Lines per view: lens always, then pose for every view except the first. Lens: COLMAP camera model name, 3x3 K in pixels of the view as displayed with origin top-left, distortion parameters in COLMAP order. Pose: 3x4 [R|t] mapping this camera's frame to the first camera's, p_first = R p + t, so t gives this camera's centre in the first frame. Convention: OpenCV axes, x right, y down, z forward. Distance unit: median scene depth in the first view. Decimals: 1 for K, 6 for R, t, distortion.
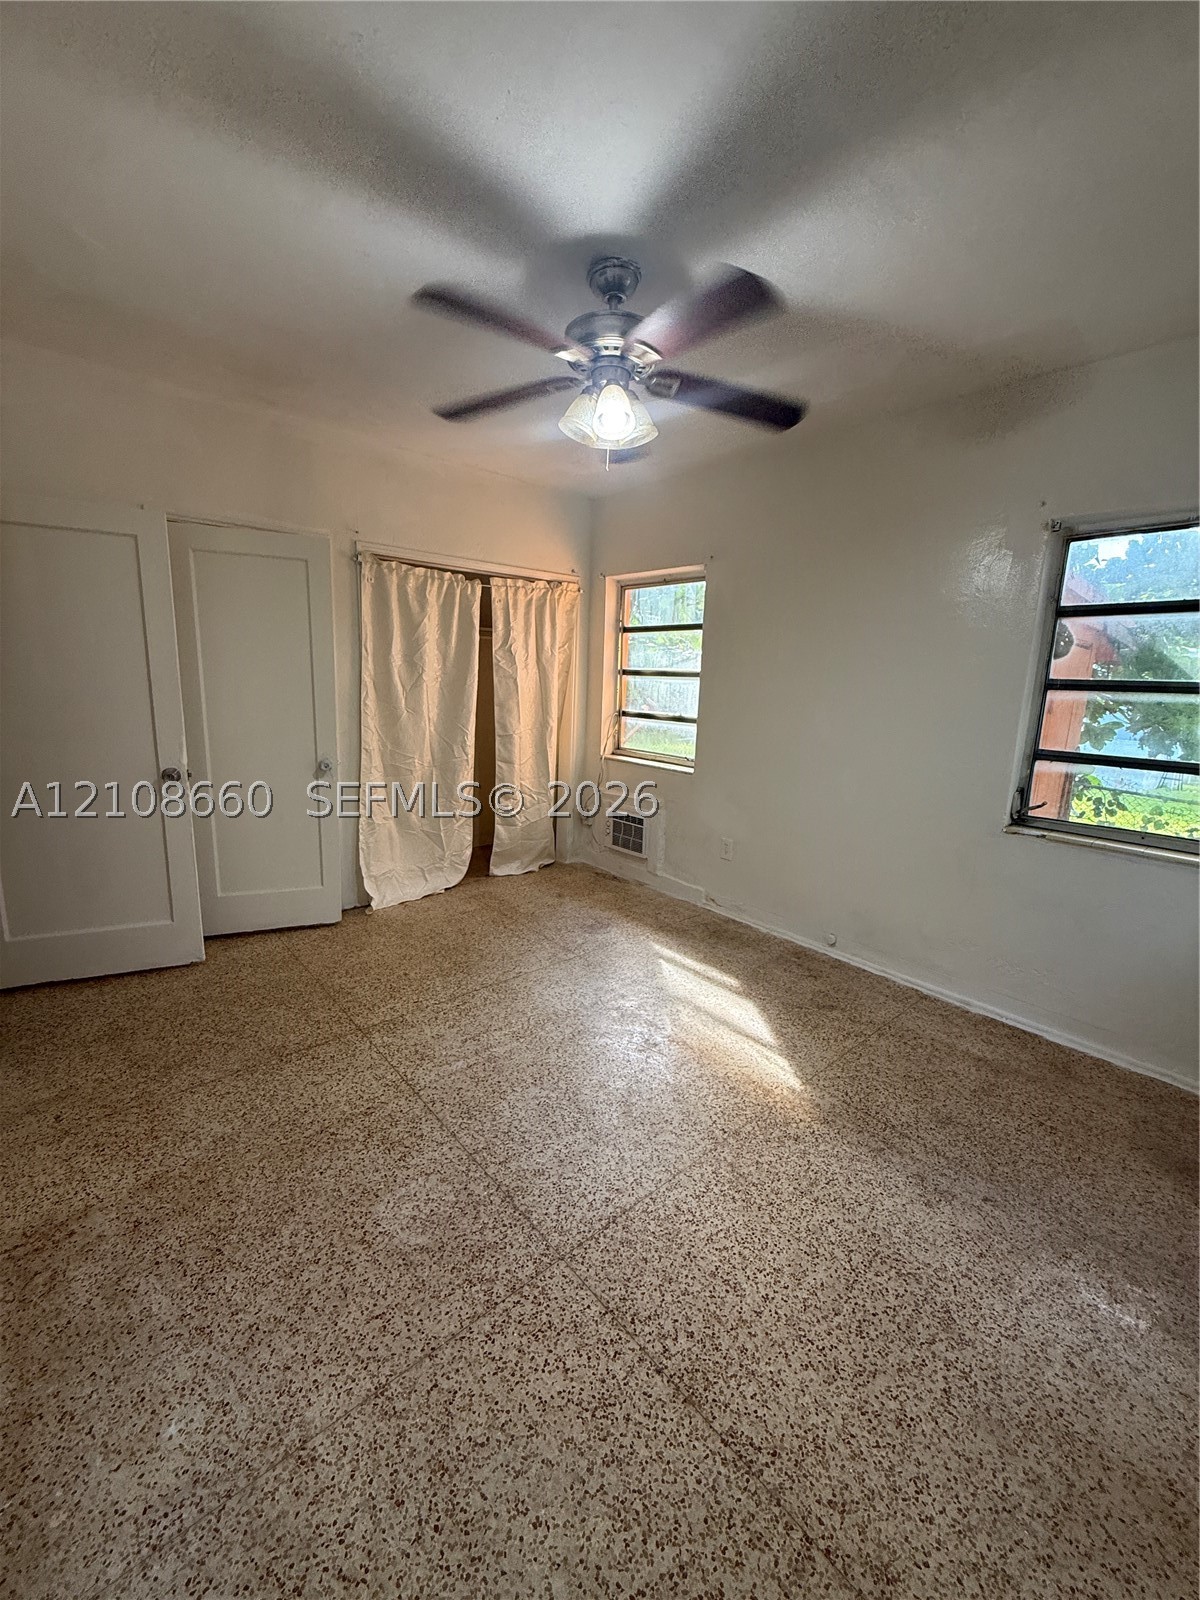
lens RADIAL K [[638.7, 0, 600.9], [0, 638.7, 796.7], [0, 0, 1]] dist [-0.000878, 0.000743]
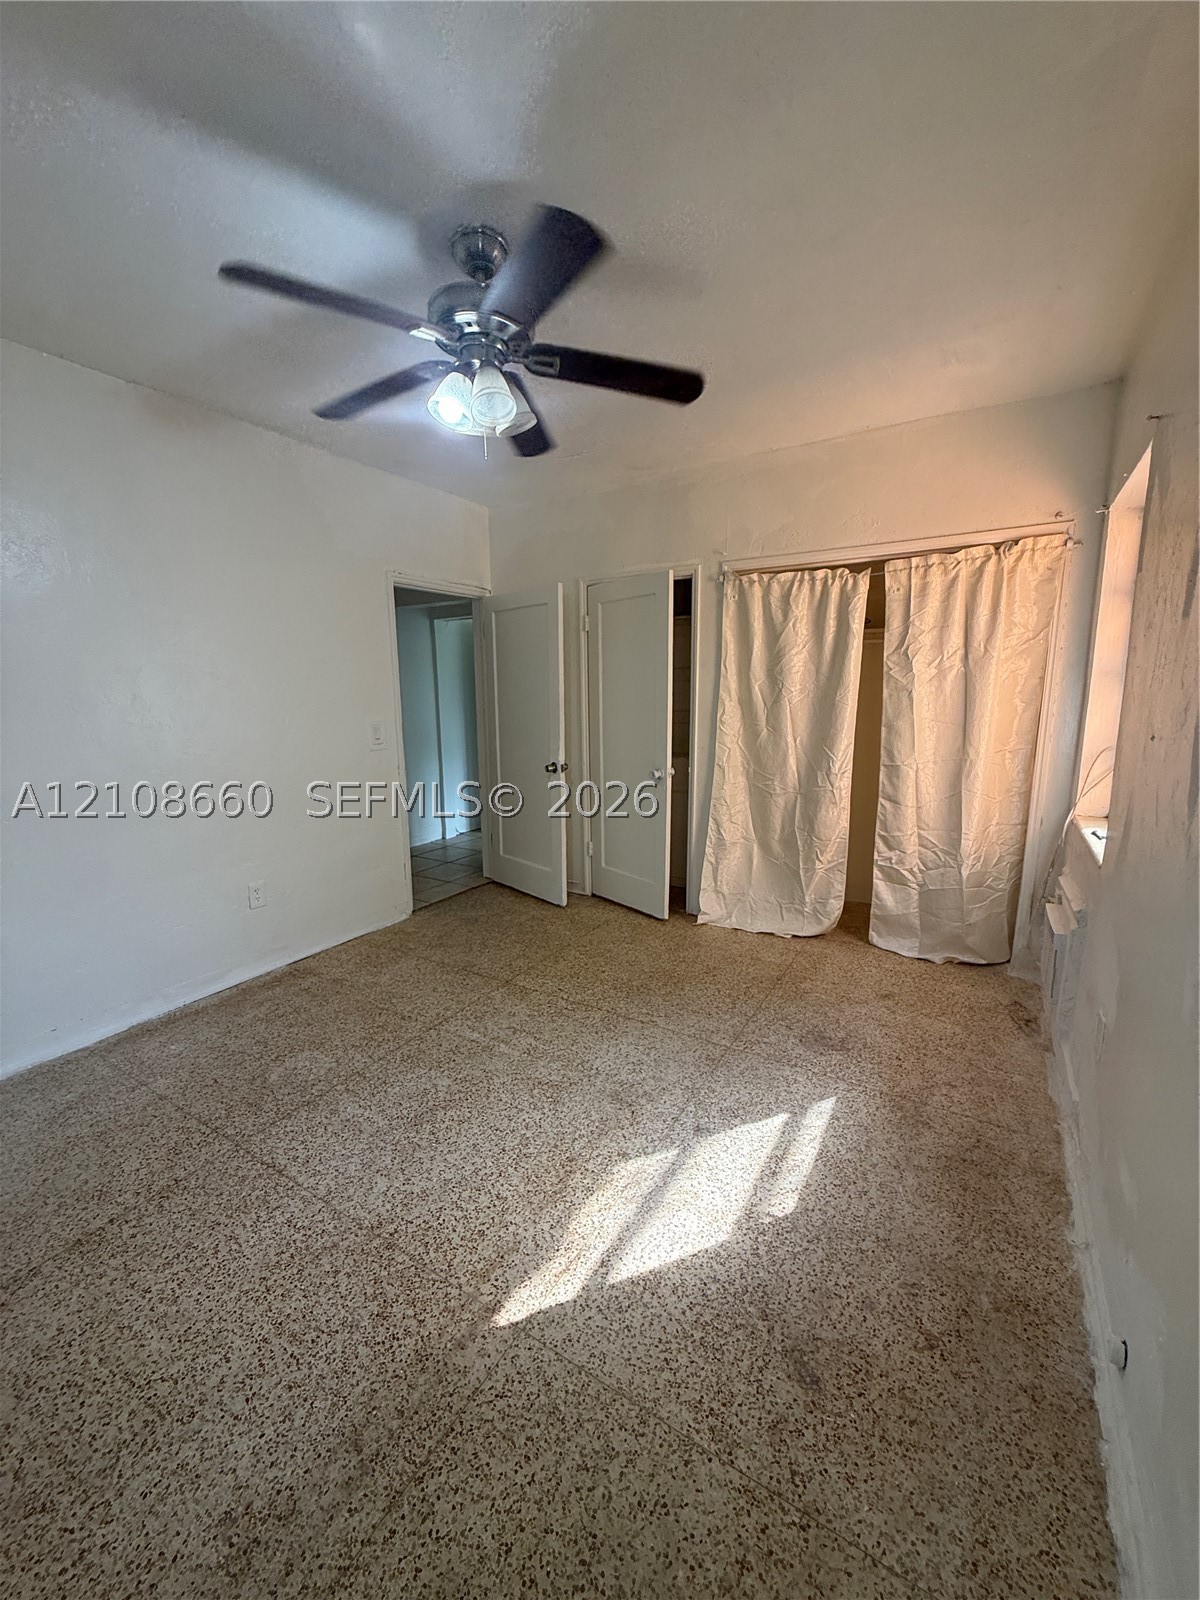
lens RADIAL K [[638.7, 0, 600.9], [0, 638.7, 796.7], [0, 0, 1]] dist [-0.000878, 0.000743]
pose [[0.293951, 0.119391, -0.948335, 0.599563], [-0.160917, 0.984188, 0.074026, -0.077427], [0.942177, 0.130843, 0.308515, 0.568619]]
